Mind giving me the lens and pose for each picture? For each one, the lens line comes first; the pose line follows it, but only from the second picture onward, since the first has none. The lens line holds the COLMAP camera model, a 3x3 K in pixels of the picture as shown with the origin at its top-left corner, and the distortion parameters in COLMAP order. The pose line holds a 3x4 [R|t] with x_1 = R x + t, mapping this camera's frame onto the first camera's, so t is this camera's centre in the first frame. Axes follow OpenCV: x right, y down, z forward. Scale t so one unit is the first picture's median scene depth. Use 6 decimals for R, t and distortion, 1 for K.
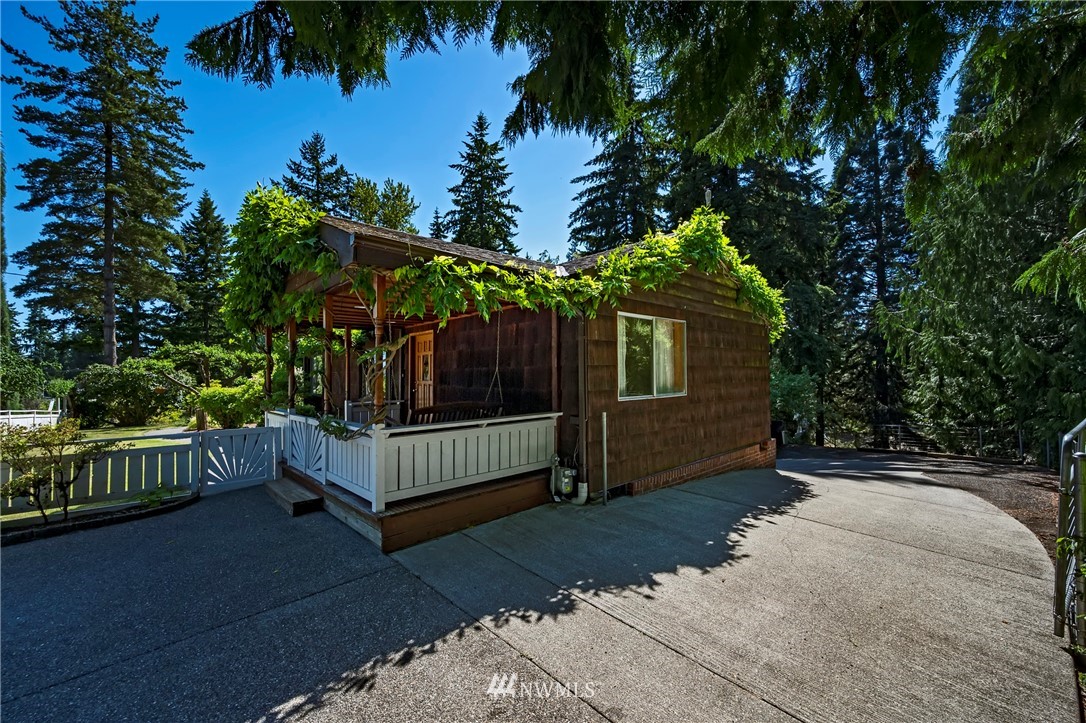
lens RADIAL K [[430.7, 0, 543.6], [0, 430.7, 361.0], [0, 0, 1]] dist [0.001178, -0.000159]
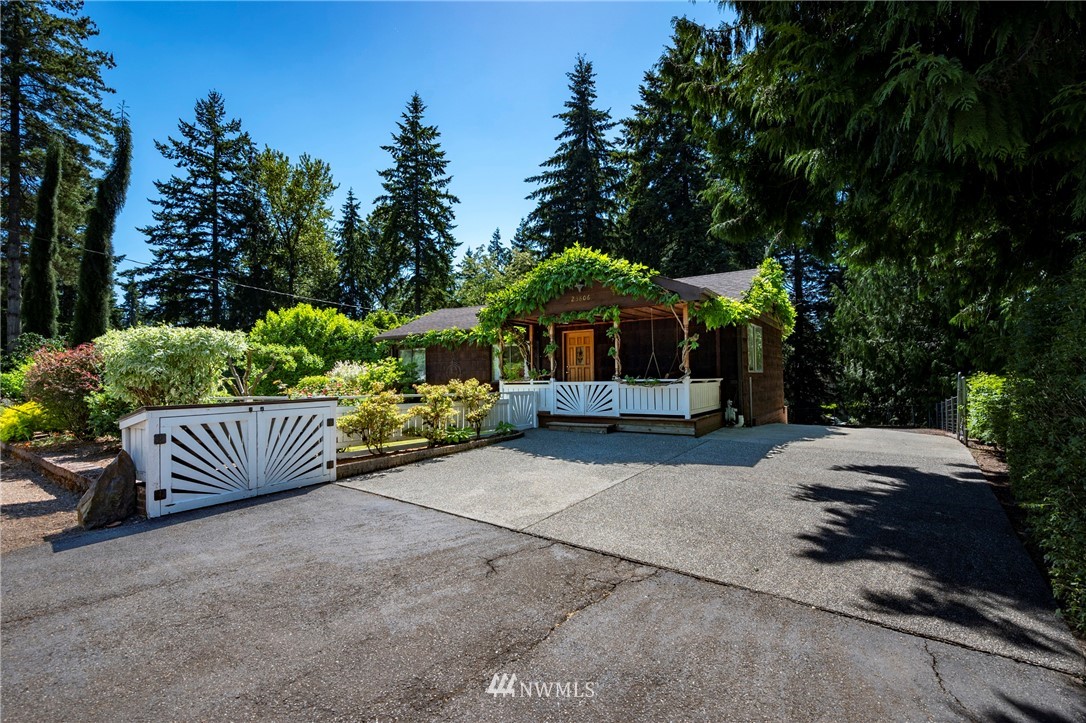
lens RADIAL K [[472.8, 0, 543.0], [0, 472.8, 361.5], [0, 0, 1]] dist [0.000228, 0.000125]
pose [[0.978484, 0.007897, 0.206173, -0.084158], [-0.007479, 0.999968, -0.002809, 0.004885], [-0.206188, 0.001207, 0.978512, -0.058023]]
